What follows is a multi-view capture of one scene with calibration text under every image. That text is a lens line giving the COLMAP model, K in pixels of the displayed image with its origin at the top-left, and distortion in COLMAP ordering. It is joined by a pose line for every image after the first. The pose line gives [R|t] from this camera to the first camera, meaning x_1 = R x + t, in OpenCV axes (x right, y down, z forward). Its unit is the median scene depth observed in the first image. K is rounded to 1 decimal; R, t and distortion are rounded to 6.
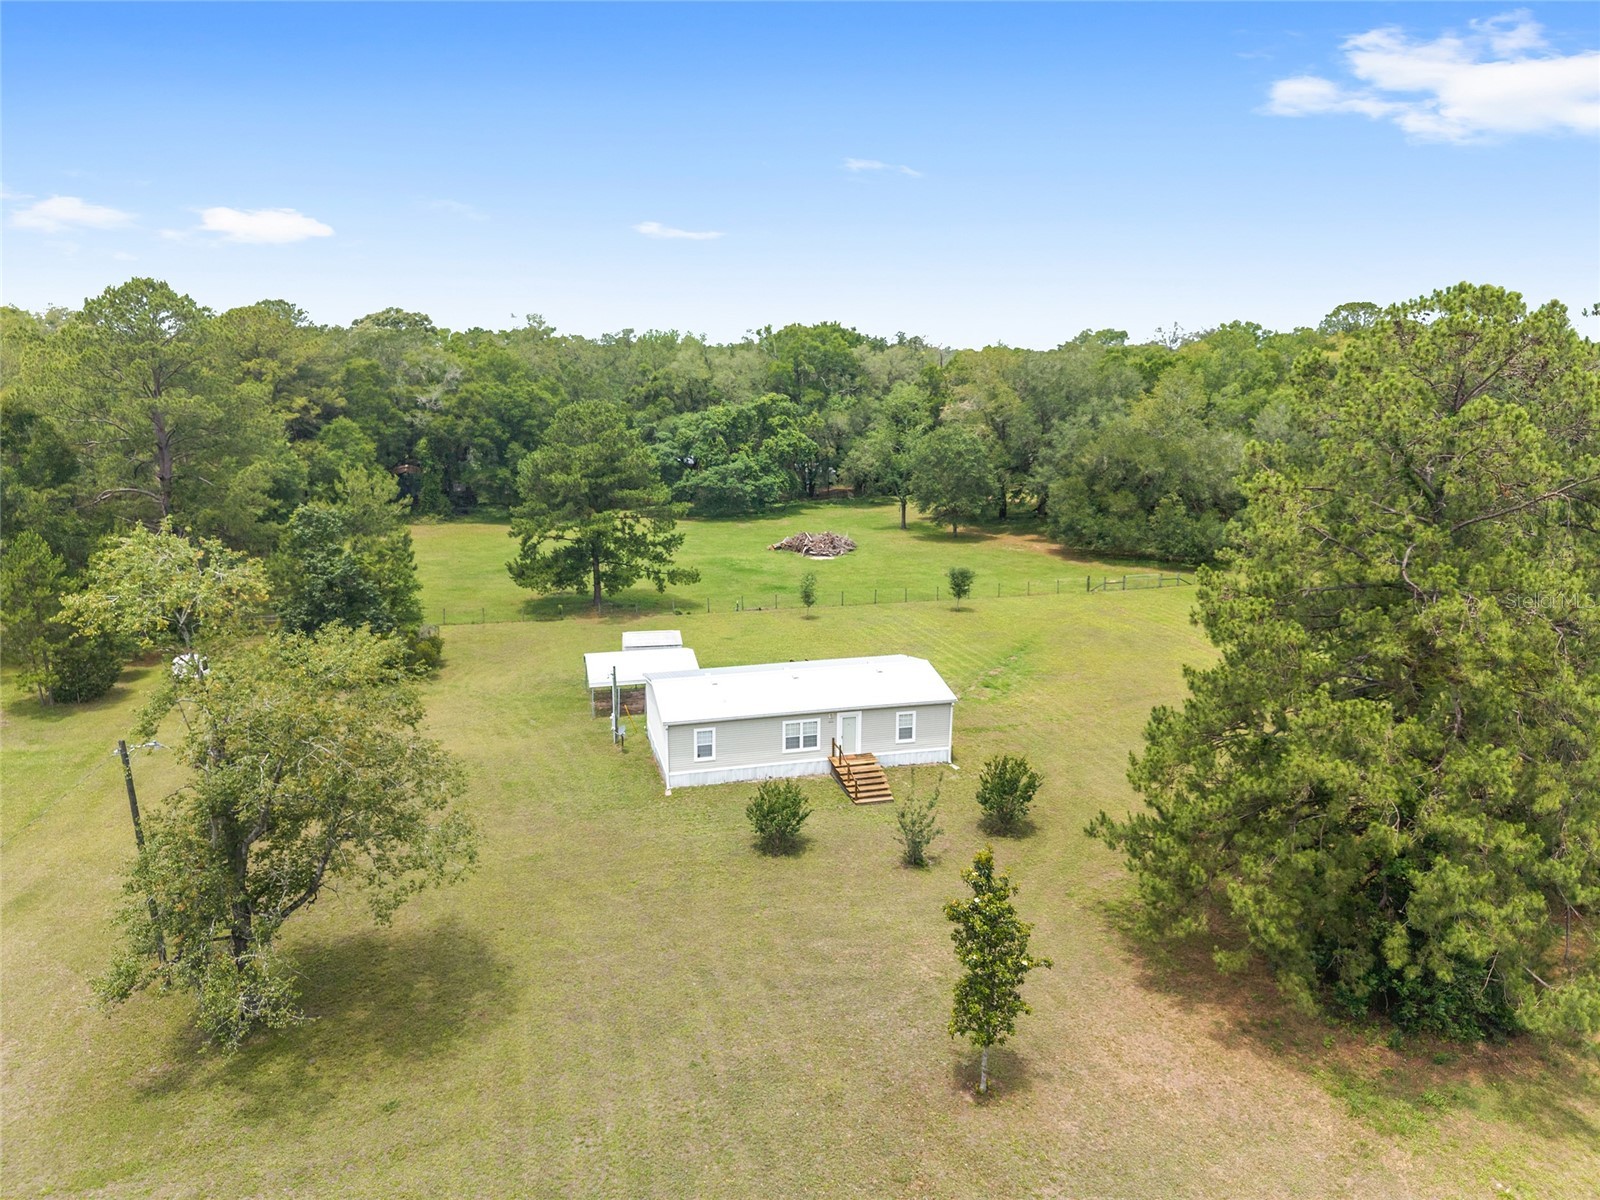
lens RADIAL K [[1069.0, 0, 805.5], [0, 1069.0, 602.3], [0, 0, 1]] dist [0.055324, -0.074898]
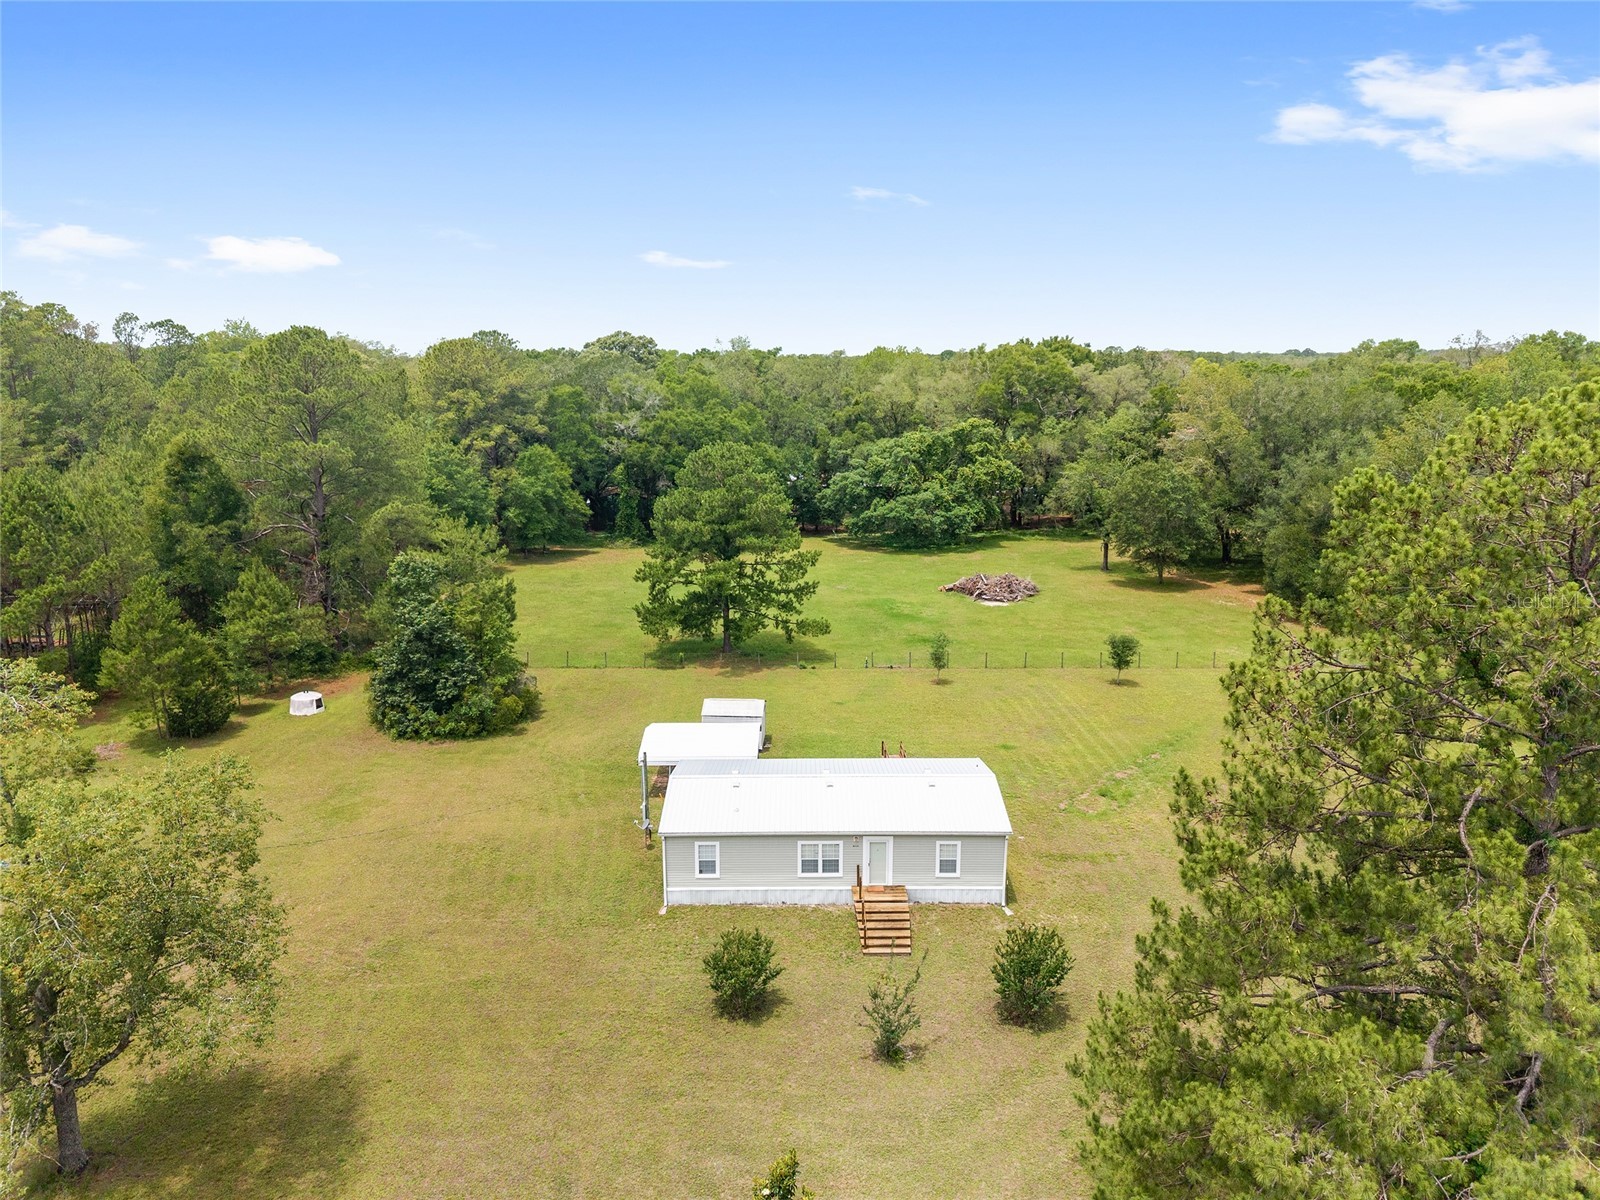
lens RADIAL K [[1069.0, 0, 805.5], [0, 1069.0, 602.3], [0, 0, 1]] dist [0.055324, -0.074898]
pose [[0.968600, 0.048070, -0.243933, 0.087149], [-0.048948, 0.998798, 0.002464, -0.039417], [0.243759, 0.009553, 0.969789, 0.070776]]
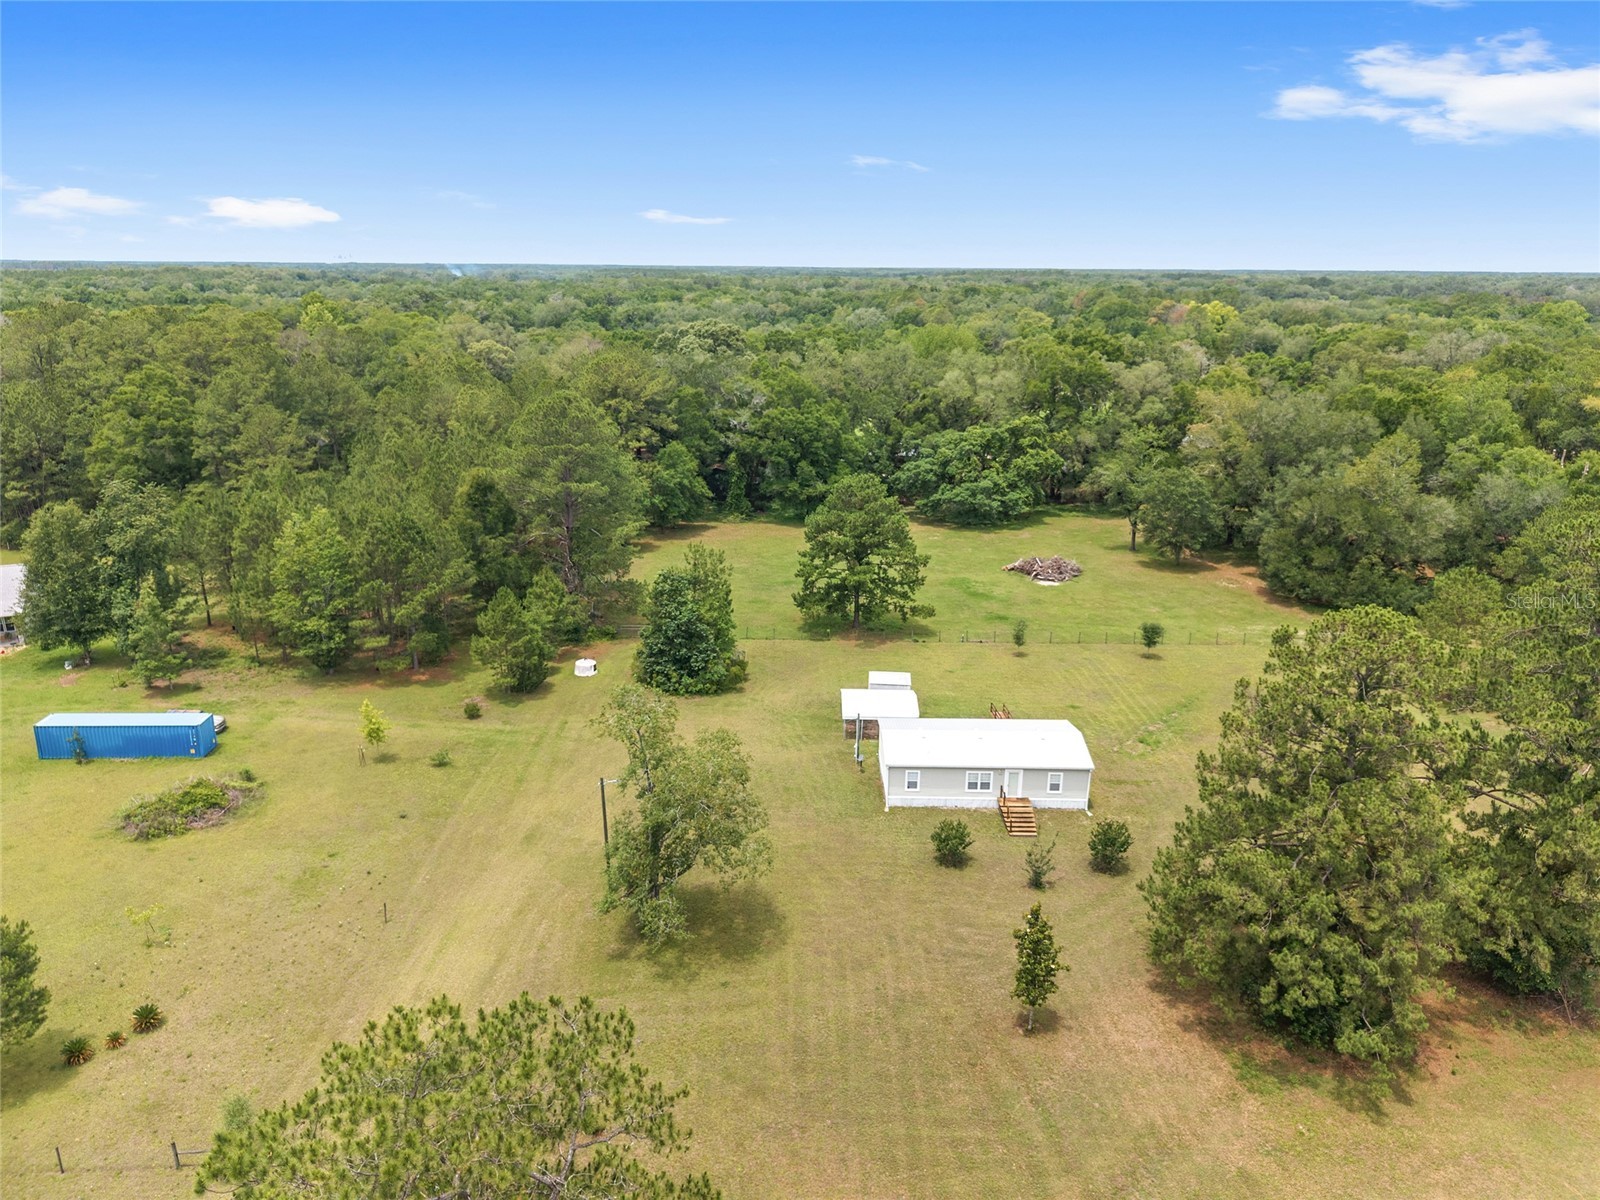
lens RADIAL K [[1061.5, 0, 807.0], [0, 1061.5, 602.4], [0, 0, 1]] dist [0.056047, -0.107254]
pose [[0.966706, 0.079093, -0.243360, 0.048575], [-0.061174, 0.994889, 0.080340, -0.104362], [0.248470, -0.062778, 0.966603, -0.214357]]
